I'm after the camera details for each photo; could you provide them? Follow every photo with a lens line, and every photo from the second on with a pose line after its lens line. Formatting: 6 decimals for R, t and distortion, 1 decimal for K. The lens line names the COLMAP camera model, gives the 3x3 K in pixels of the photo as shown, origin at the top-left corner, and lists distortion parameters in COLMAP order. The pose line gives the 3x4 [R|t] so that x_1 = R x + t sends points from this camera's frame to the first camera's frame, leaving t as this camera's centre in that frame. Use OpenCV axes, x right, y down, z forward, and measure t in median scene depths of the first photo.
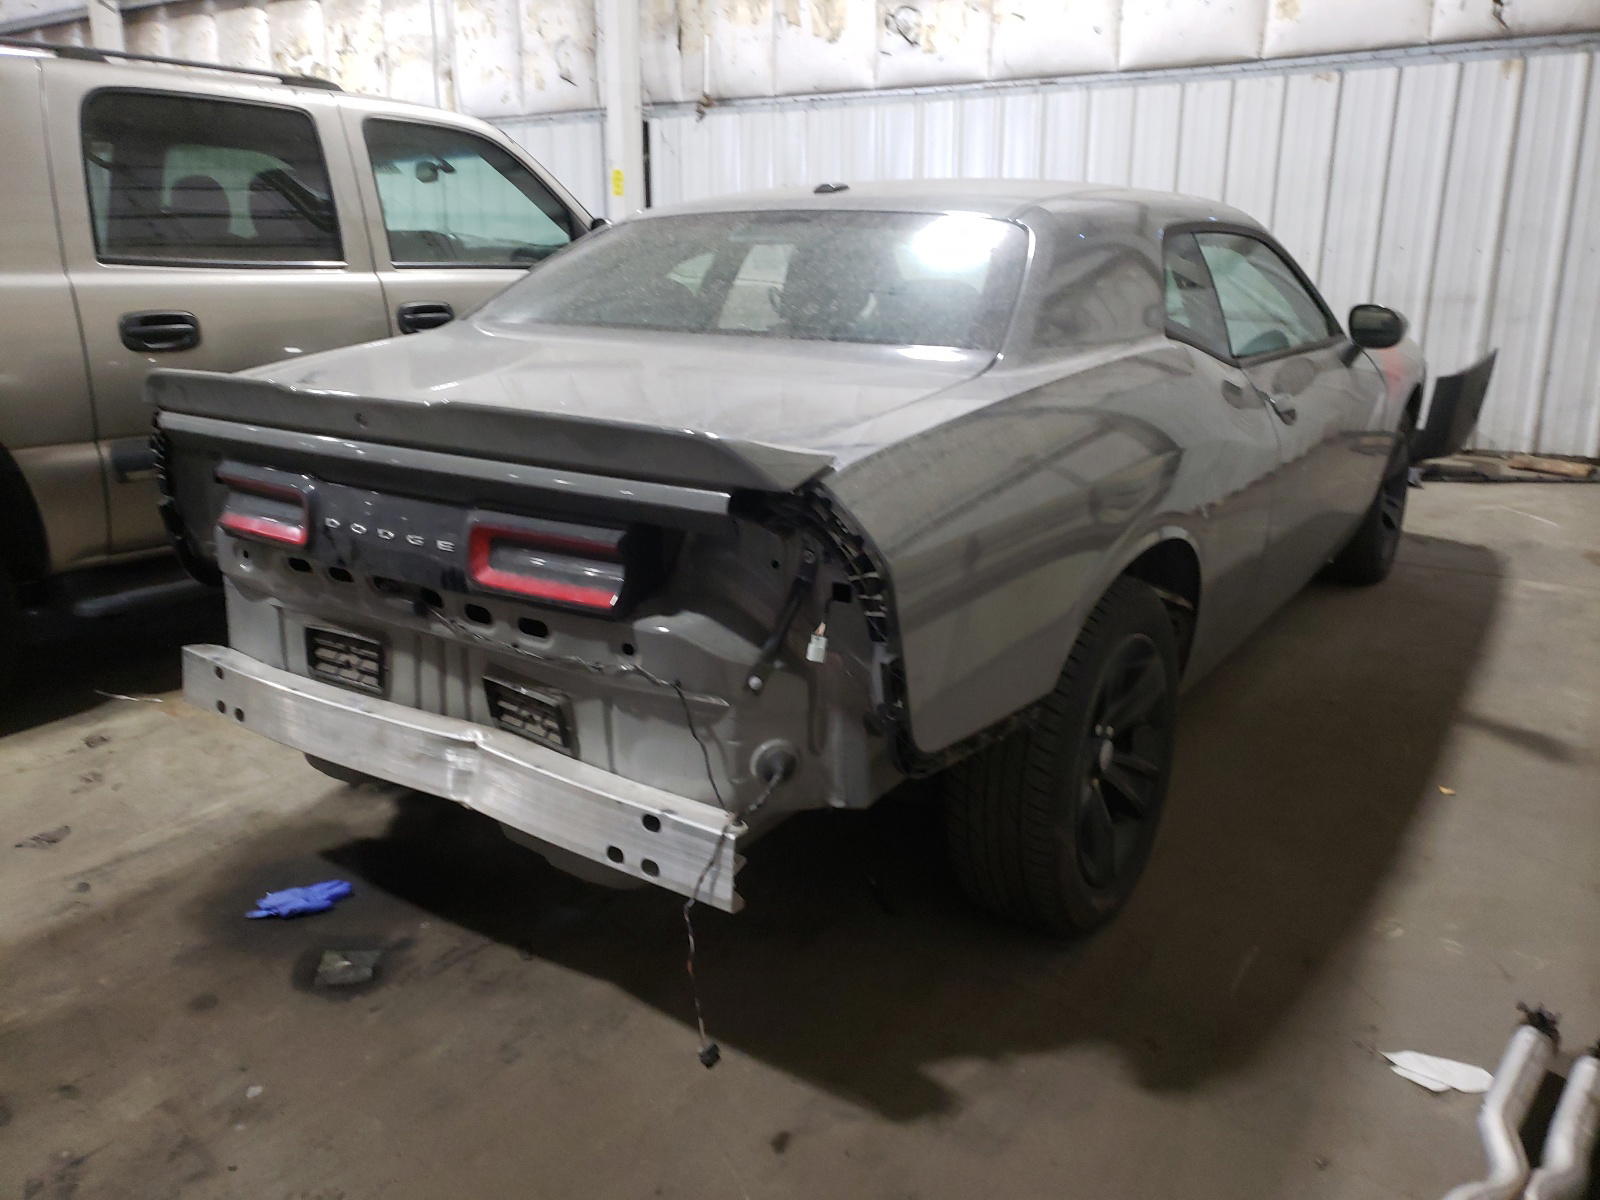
lens RADIAL K [[1228.3, 0, 800.0], [0, 1228.3, 600.0], [0, 0, 1]] dist [0.026502, 0.000432]
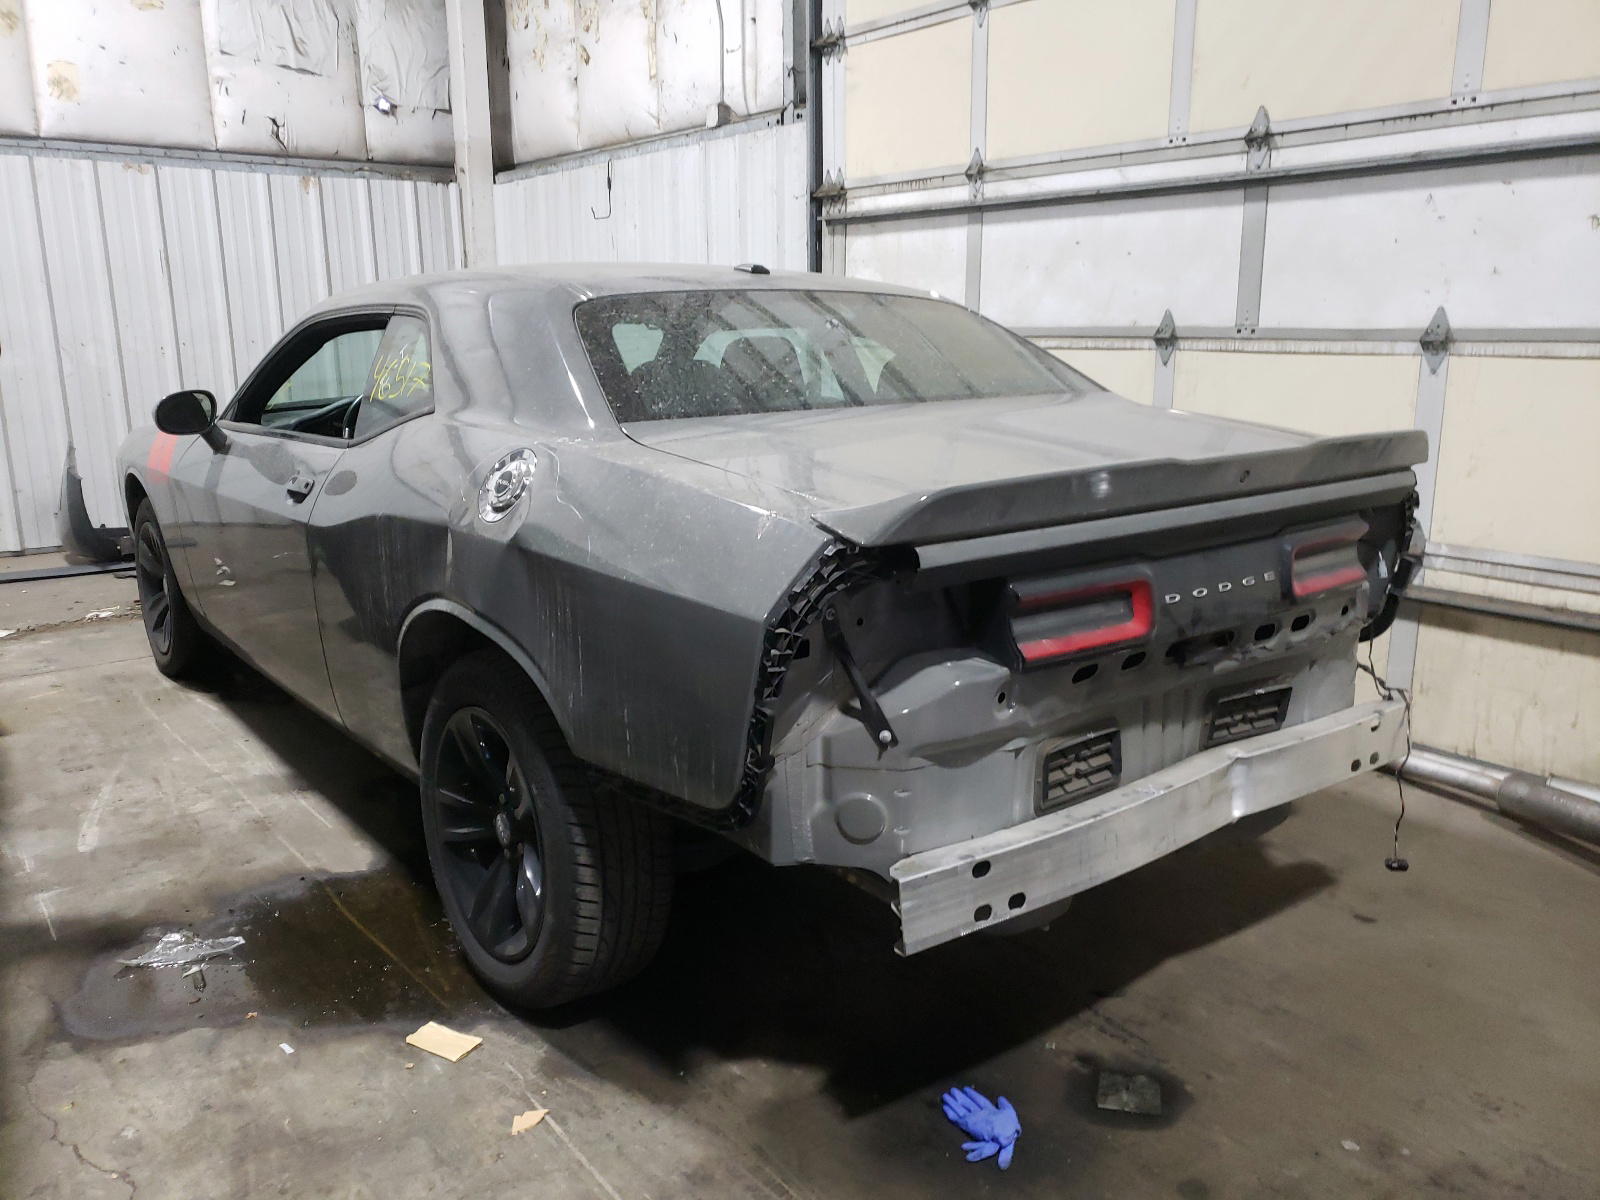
lens RADIAL K [[1241.9, 0, 741.8], [0, 1241.9, 608.2], [0, 0, 1]] dist [0.012569, -0.004858]
pose [[0.312289, -0.209042, 0.926702, -1.193933], [0.272616, 0.954180, 0.123372, -0.229700], [-0.910031, 0.214106, 0.354968, 0.828568]]
